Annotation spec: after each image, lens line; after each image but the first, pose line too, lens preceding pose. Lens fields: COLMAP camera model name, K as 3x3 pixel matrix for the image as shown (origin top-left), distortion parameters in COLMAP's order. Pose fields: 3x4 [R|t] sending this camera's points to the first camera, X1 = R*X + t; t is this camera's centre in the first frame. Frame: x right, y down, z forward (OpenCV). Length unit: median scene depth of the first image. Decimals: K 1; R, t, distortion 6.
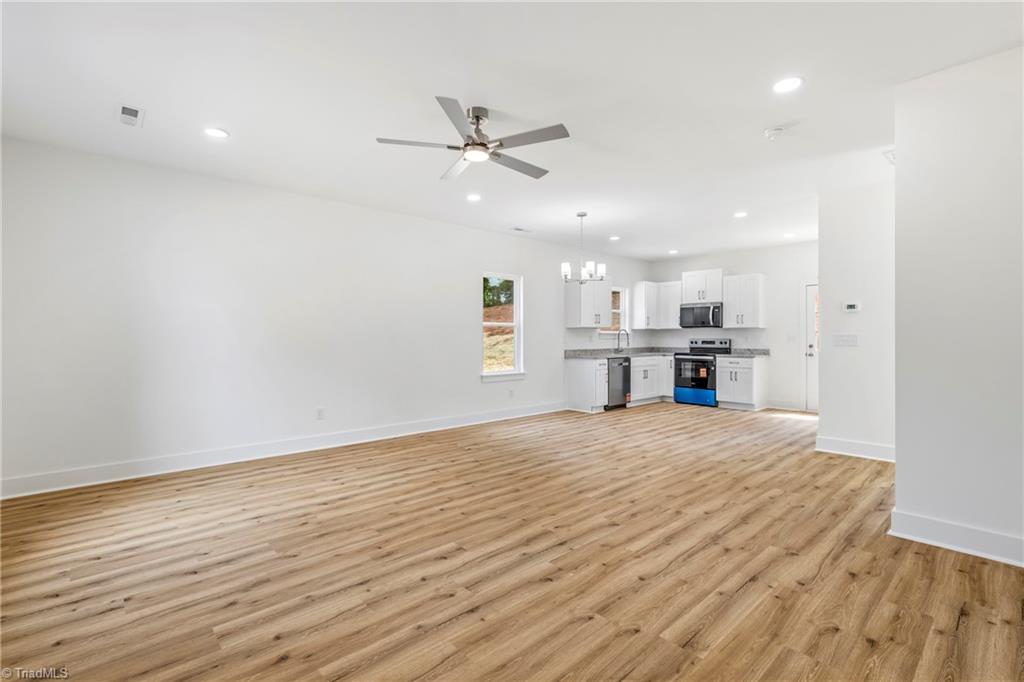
lens RADIAL K [[471.2, 0, 511.8], [0, 471.2, 336.6], [0, 0, 1]] dist [0.002760, 0.000422]
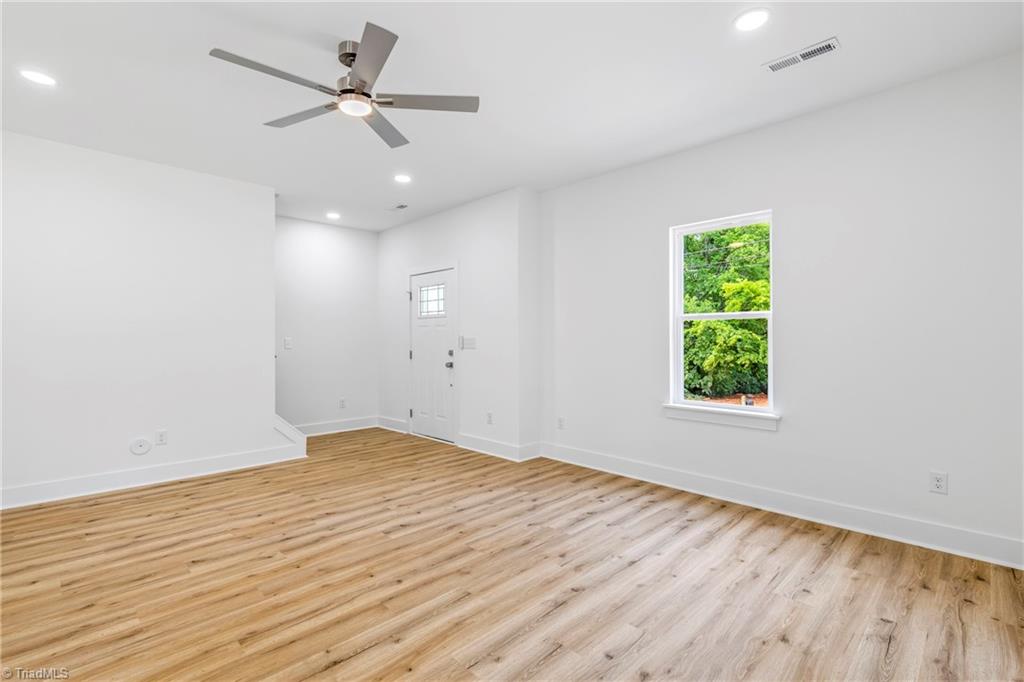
lens RADIAL K [[471.2, 0, 512.3], [0, 471.2, 340.3], [0, 0, 1]] dist [0.002760, 0.000422]
pose [[-0.999017, 0.004624, -0.044089, -0.243873], [0.004734, 0.999986, -0.002409, 0.003993], [0.044077, -0.002615, -0.999025, 1.450898]]
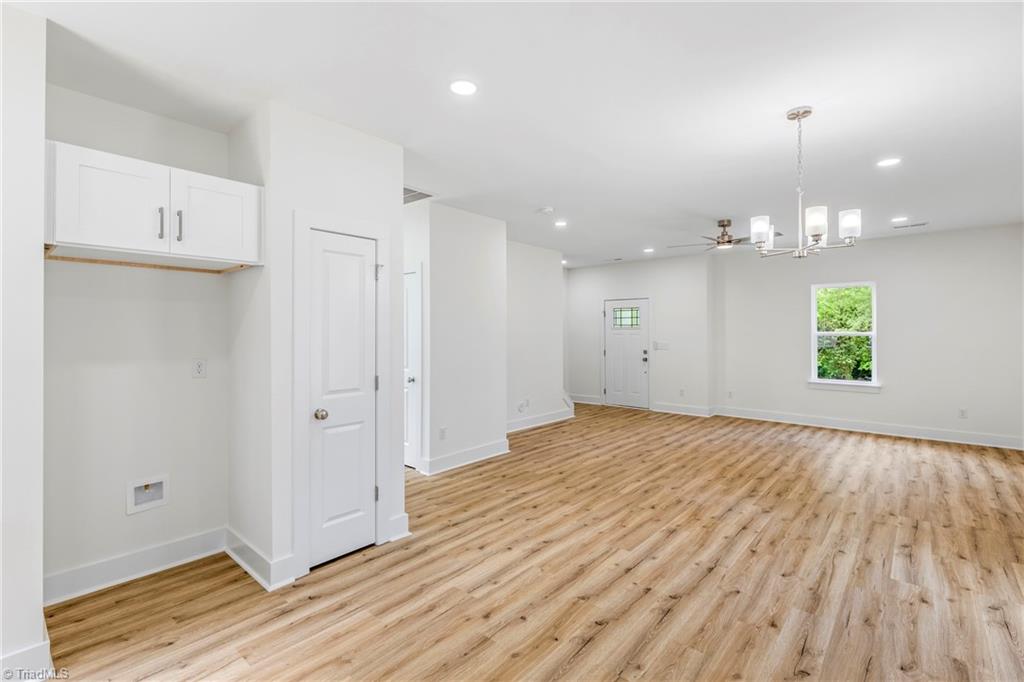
lens RADIAL K [[471.2, 0, 513.6], [0, 471.2, 324.9], [0, 0, 1]] dist [0.002760, 0.000422]
pose [[-0.993390, 0.000248, -0.114785, 0.737606], [0.002138, 0.999864, -0.016349, -0.052556], [0.114765, -0.016486, -0.993256, 2.155034]]
